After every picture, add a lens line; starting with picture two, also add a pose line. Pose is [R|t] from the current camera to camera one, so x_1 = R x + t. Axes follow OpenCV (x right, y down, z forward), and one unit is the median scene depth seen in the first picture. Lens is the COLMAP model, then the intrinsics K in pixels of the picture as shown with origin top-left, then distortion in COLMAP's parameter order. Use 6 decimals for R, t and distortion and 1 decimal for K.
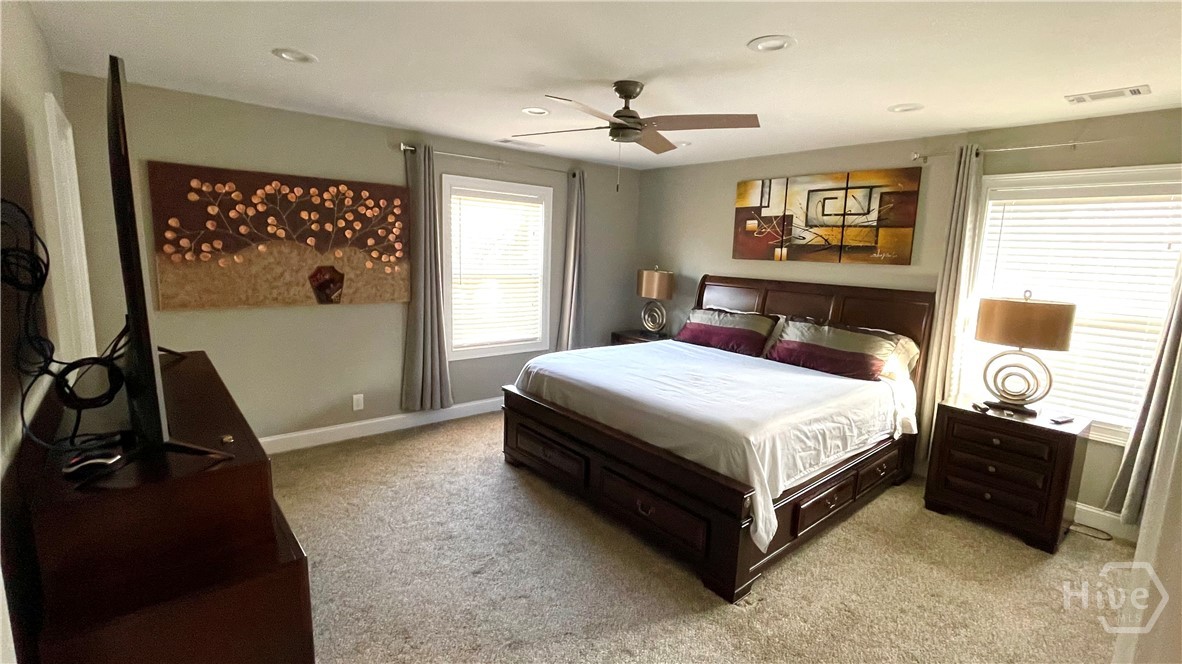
lens RADIAL K [[521.6, 0, 583.1], [0, 521.6, 330.5], [0, 0, 1]] dist [-0.015752, 0.000323]
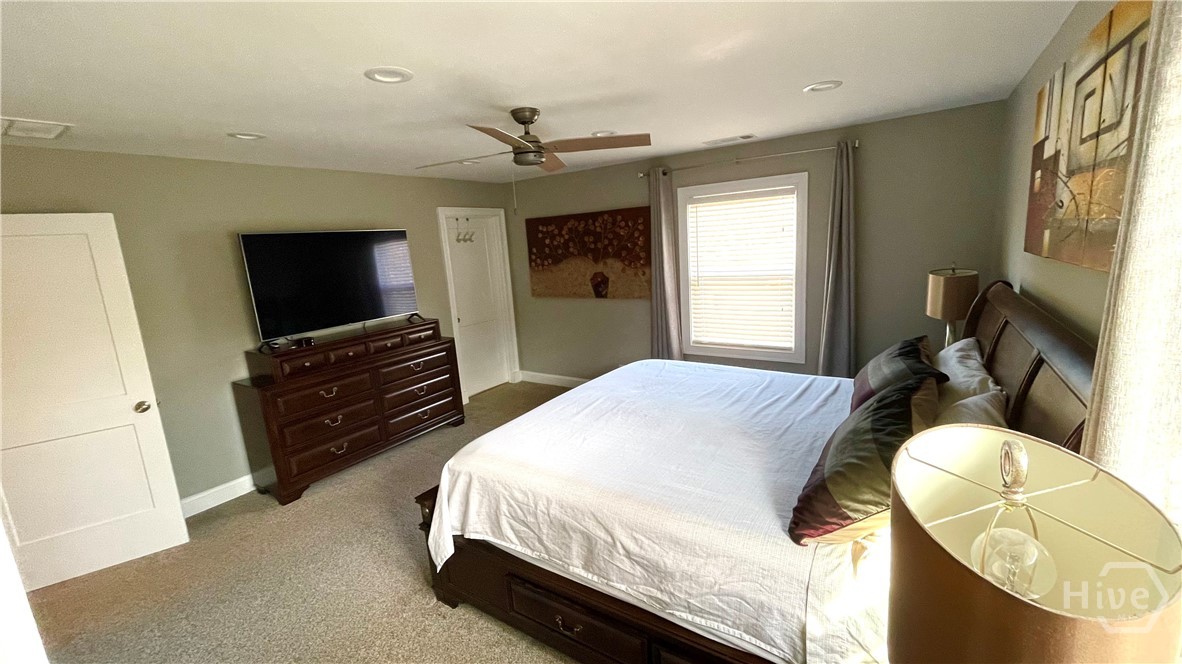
lens RADIAL K [[478.1, 0, 595.8], [0, 478.1, 331.4], [0, 0, 1]] dist [0.001870, 0.000303]
pose [[0.279545, 0.123594, -0.952145, 0.828942], [-0.079616, 0.991249, 0.105295, -0.102695], [0.956826, 0.046371, 0.286938, 0.634618]]
